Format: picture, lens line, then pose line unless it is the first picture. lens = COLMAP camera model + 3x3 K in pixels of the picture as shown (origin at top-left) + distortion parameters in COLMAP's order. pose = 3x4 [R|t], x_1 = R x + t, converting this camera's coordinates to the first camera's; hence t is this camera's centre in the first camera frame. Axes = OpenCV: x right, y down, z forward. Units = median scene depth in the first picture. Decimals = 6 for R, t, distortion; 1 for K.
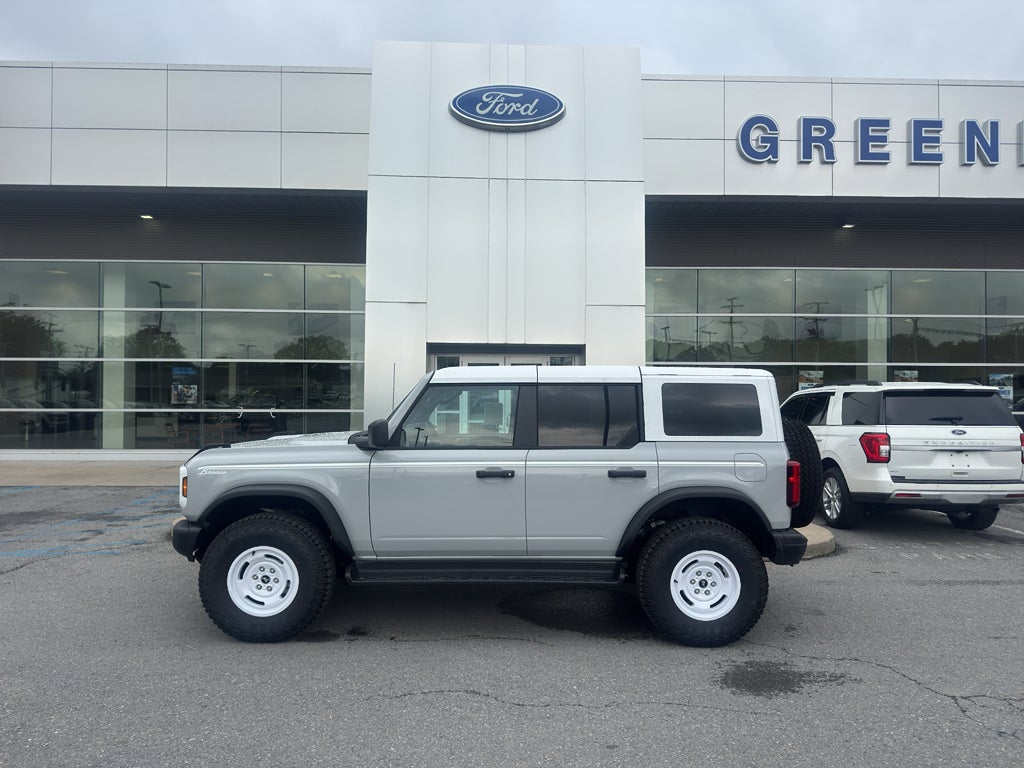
lens RADIAL K [[729.8, 0, 528.7], [0, 729.8, 398.1], [0, 0, 1]] dist [0.038432, -0.046820]
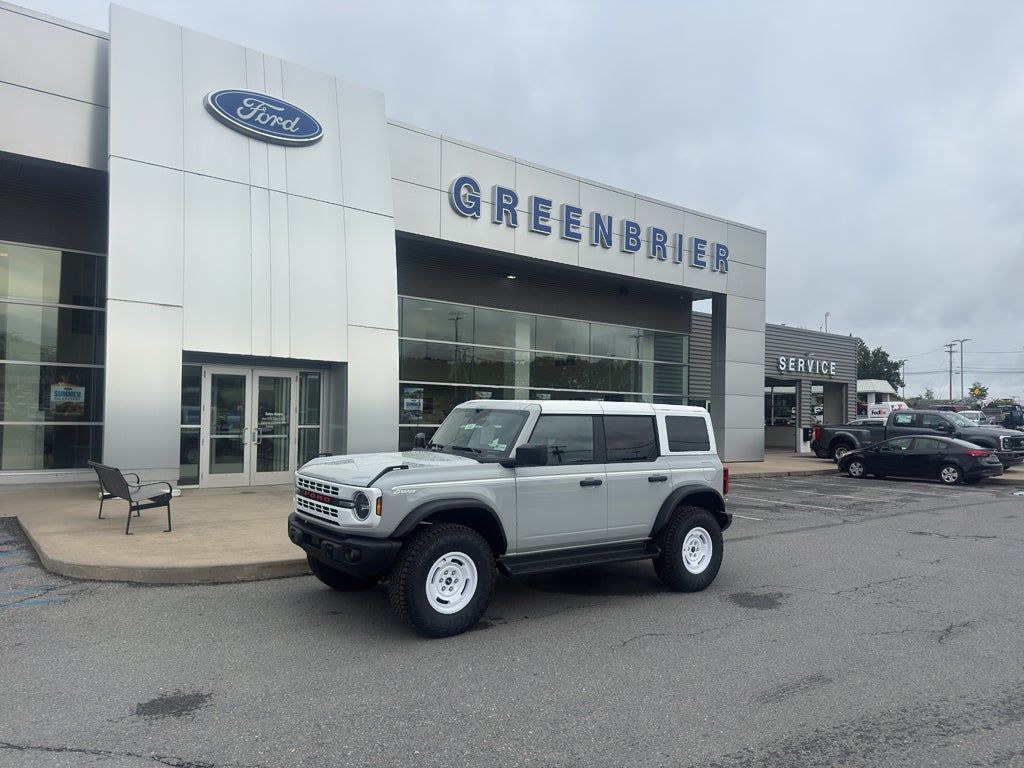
lens RADIAL K [[713.2, 0, 528.3], [0, 713.2, 403.5], [0, 0, 1]] dist [0.095823, -0.147687]
pose [[0.805116, 0.023567, 0.592649, -0.918600], [-0.021495, 0.999713, -0.010553, -0.024691], [-0.592728, -0.004243, 0.805391, 0.009971]]
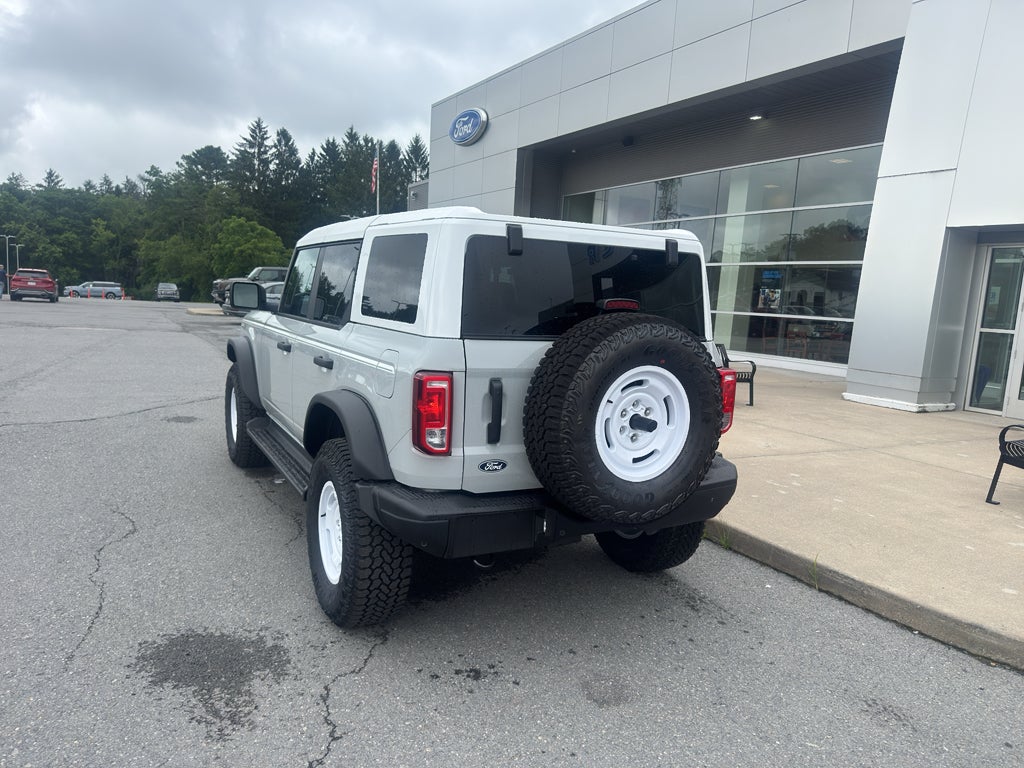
lens RADIAL K [[731.5, 0, 516.8], [0, 731.5, 386.9], [0, 0, 1]] dist [0.053876, -0.071411]
pose [[0.456783, 0.133438, -0.879513, 0.899312], [-0.050735, 0.990984, 0.124001, 0.025915], [0.888130, -0.012020, 0.459435, 0.827761]]
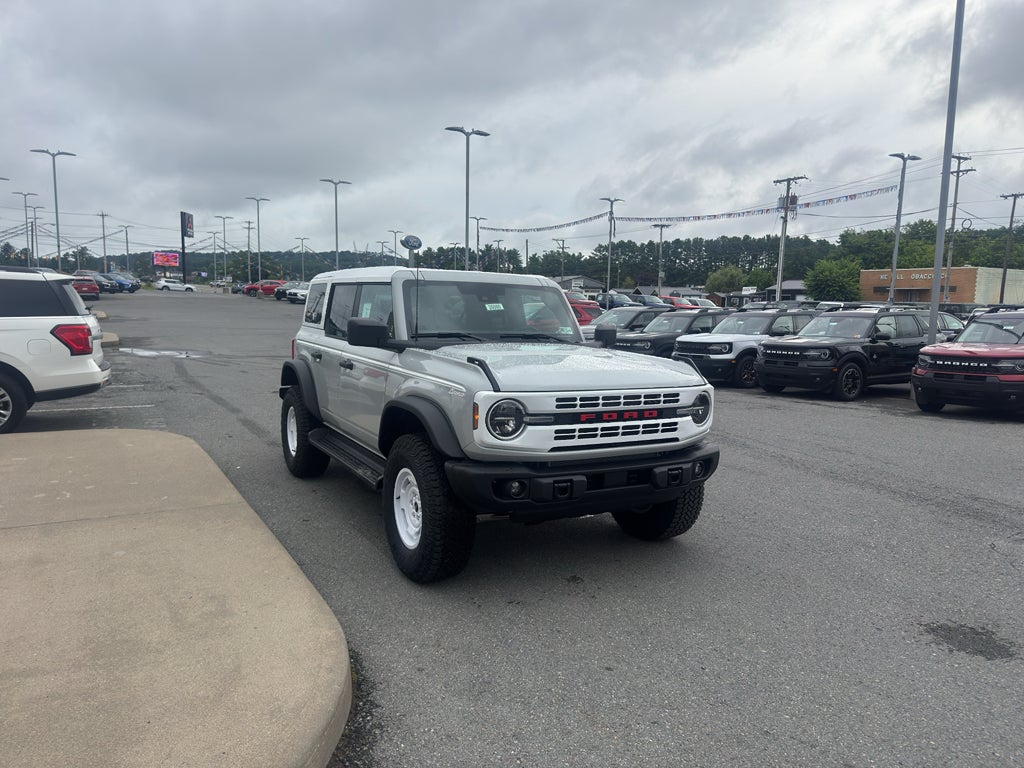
lens RADIAL K [[705.2, 0, 525.2], [0, 705.2, 386.8], [0, 0, 1]] dist [0.075260, -0.100765]
pose [[-0.477772, -0.117264, 0.870622, -1.122534], [-0.029494, 0.992633, 0.117512, 0.001930], [-0.877989, 0.030466, -0.477711, 1.620772]]
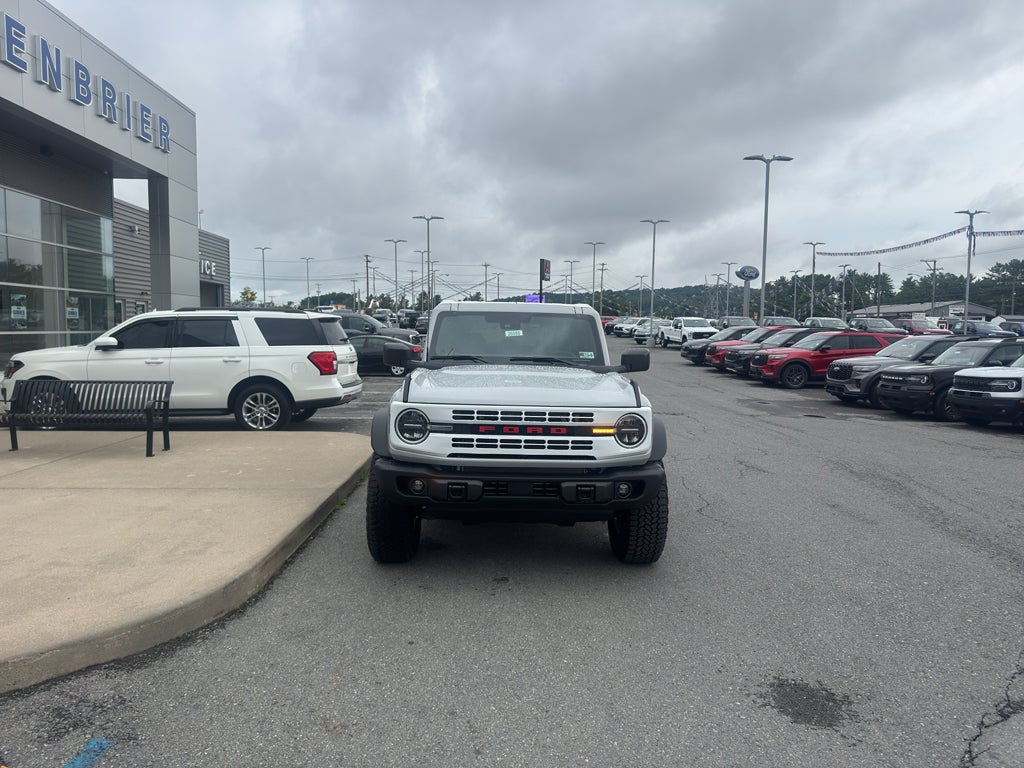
lens RADIAL K [[705.2, 0, 525.2], [0, 705.2, 386.8], [0, 0, 1]] dist [0.075260, -0.100765]
pose [[-0.018581, -0.083179, 0.996361, -1.336285], [-0.018456, 0.996392, 0.082837, 0.000200], [-0.999657, -0.016849, -0.020049, 1.173056]]
